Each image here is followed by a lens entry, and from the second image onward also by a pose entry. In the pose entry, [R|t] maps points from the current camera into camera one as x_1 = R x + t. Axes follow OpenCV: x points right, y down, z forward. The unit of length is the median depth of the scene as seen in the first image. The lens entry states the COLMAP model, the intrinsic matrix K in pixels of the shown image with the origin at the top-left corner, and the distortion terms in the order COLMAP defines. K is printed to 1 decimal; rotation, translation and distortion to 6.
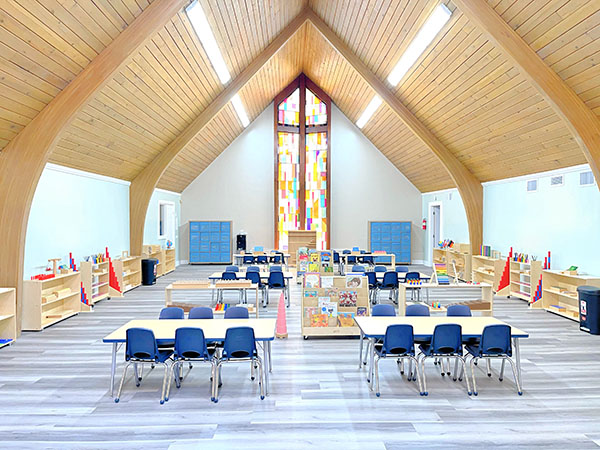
lens RADIAL K [[451.7, 0, 298.0], [0, 451.7, 226.5], [0, 0, 1]] dist [0.096581, -0.139070]
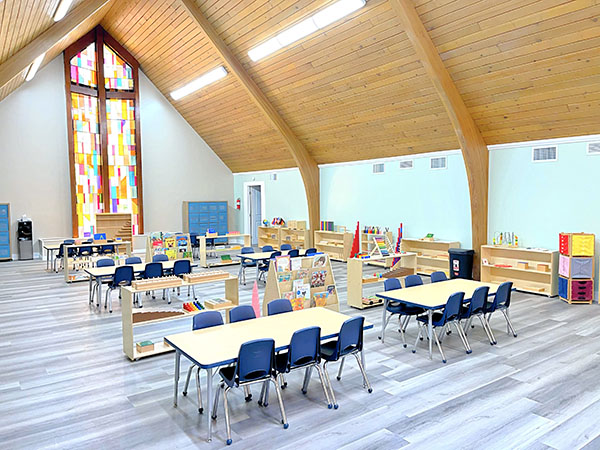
lens RADIAL K [[451.7, 0, 298.0], [0, 451.7, 226.5], [0, 0, 1]] dist [0.096581, -0.139070]
pose [[0.822868, -0.044997, 0.566448, -0.192863], [0.021259, 0.998600, 0.048443, -0.000495], [-0.567835, -0.027820, 0.822672, 0.092443]]
